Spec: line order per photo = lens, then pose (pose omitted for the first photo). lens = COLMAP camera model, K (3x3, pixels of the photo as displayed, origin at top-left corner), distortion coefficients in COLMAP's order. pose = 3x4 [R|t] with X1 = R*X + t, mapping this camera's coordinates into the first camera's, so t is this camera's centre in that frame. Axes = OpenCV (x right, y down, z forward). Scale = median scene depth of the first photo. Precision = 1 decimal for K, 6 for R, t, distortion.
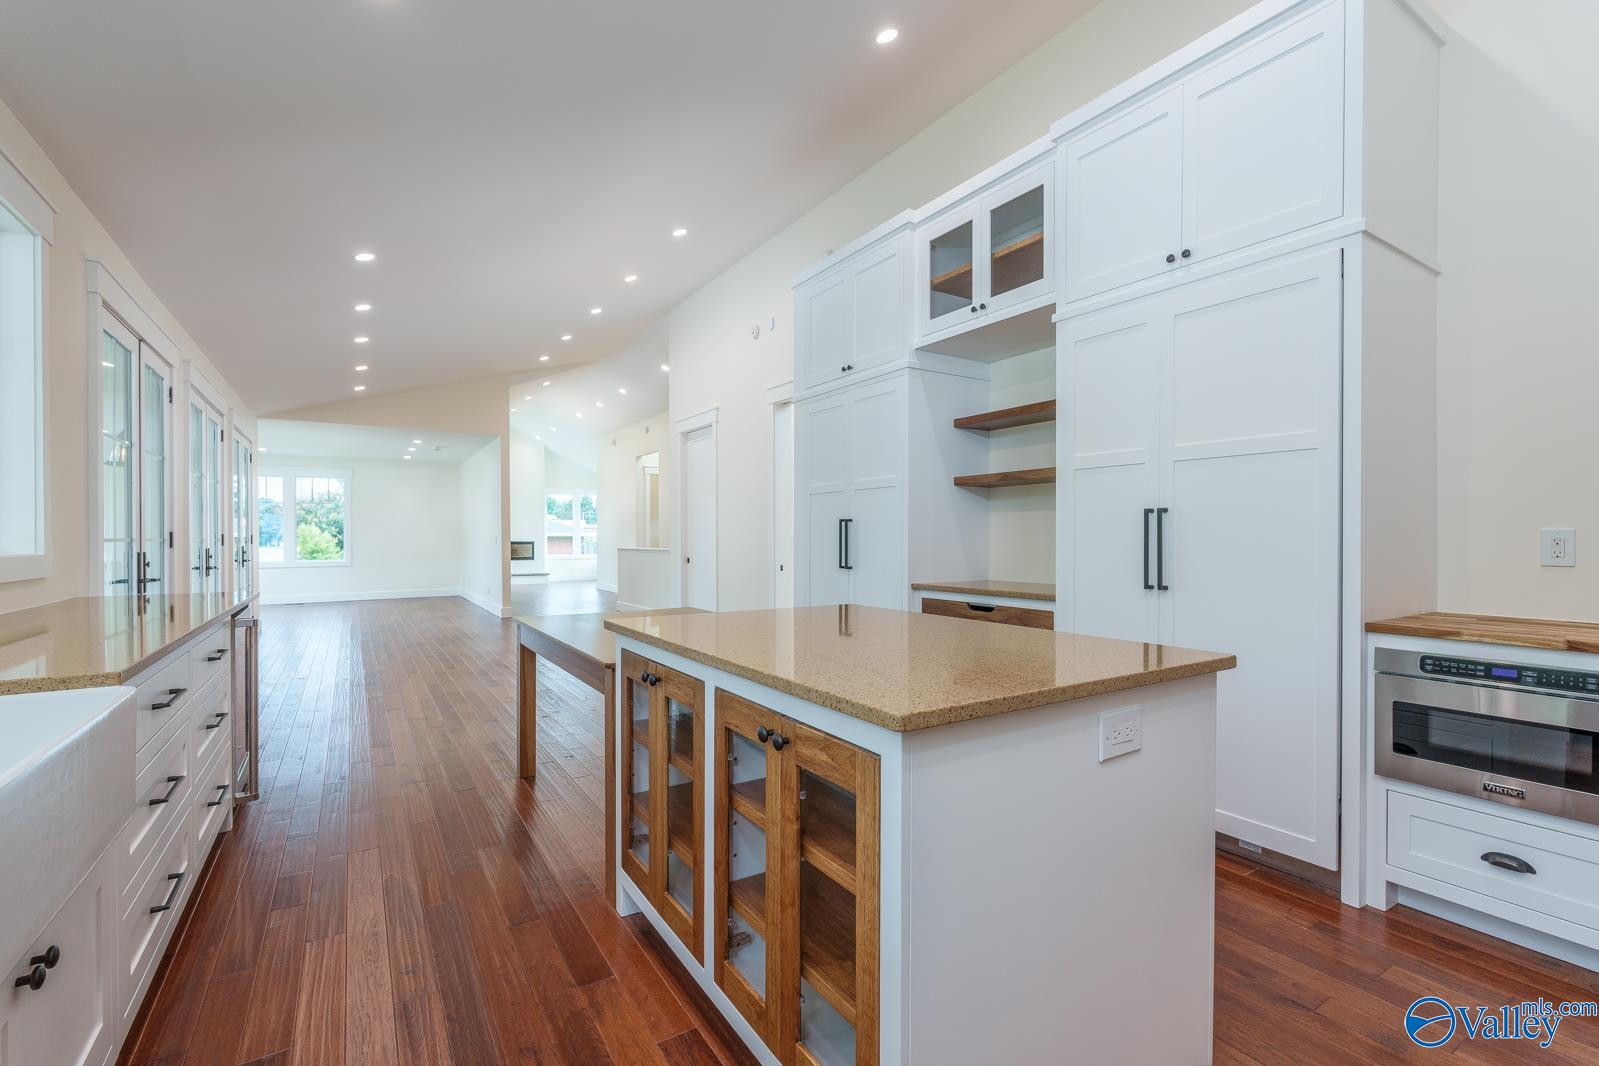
lens RADIAL K [[705.7, 0, 802.3], [0, 705.7, 539.0], [0, 0, 1]] dist [-0.002597, 0.000038]
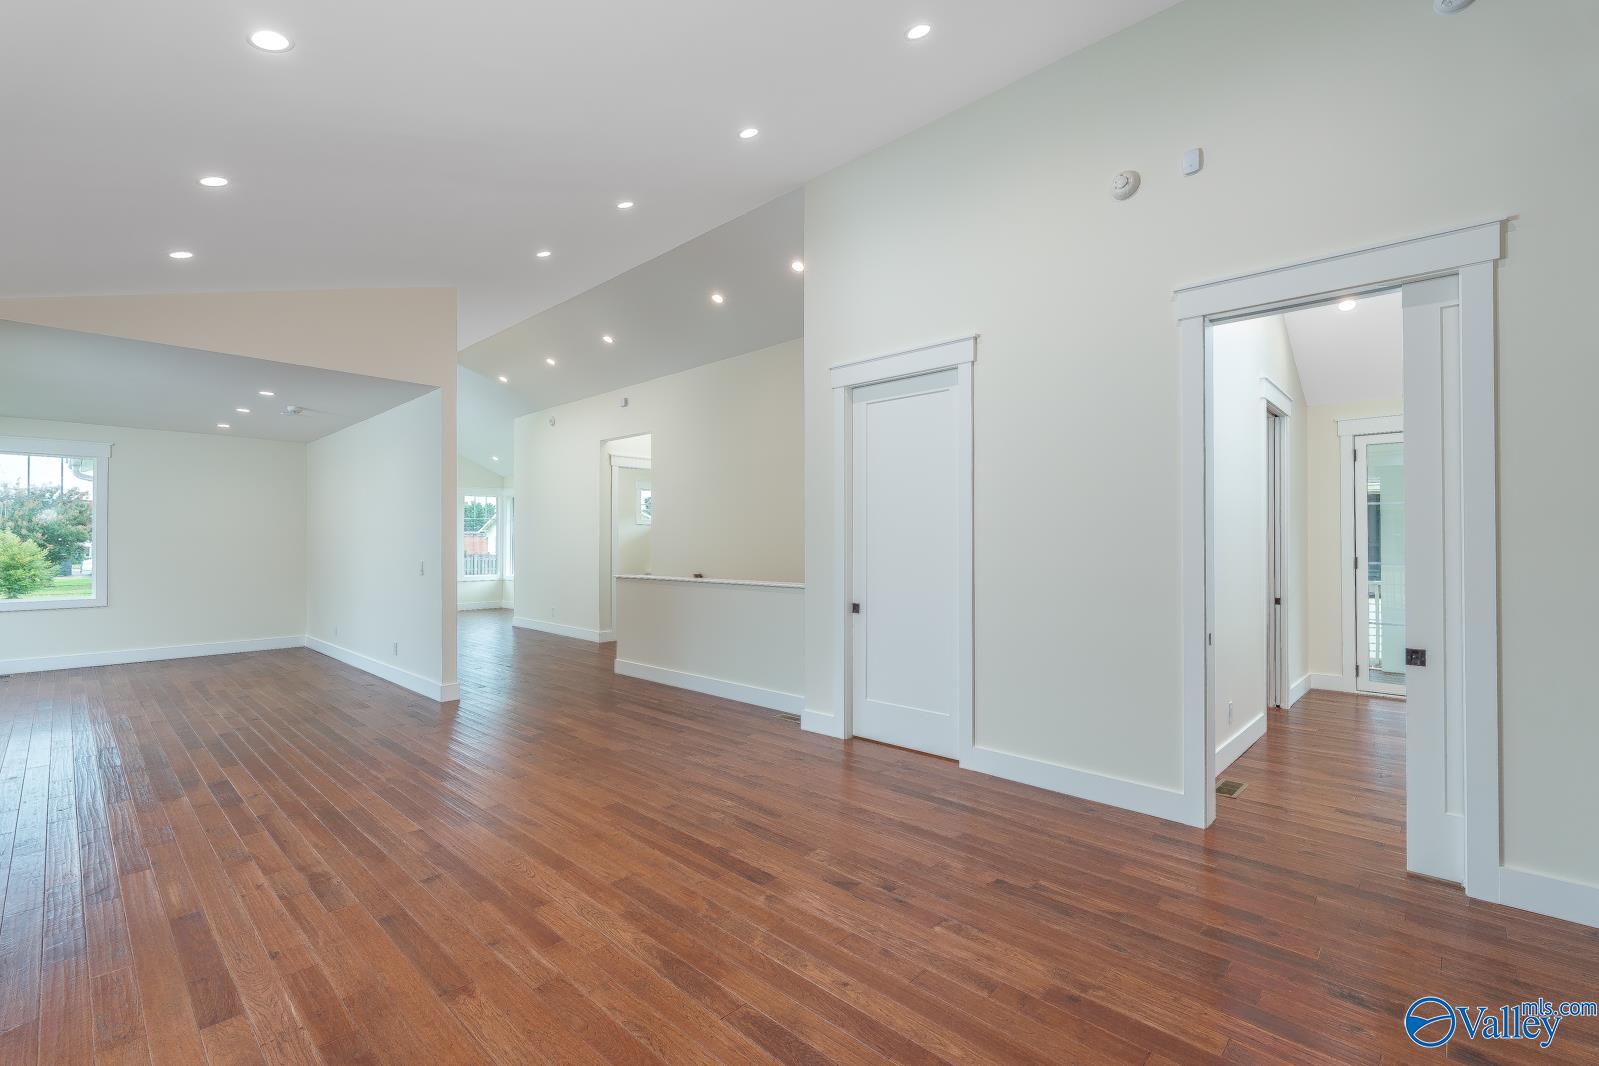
lens RADIAL K [[705.7, 0, 802.3], [0, 705.7, 539.0], [0, 0, 1]] dist [-0.002597, 0.000038]
pose [[0.970370, 0.003917, 0.241590, -0.138932], [-0.001151, 0.999932, -0.011591, -0.007836], [-0.241619, 0.010969, 0.970309, 0.182079]]
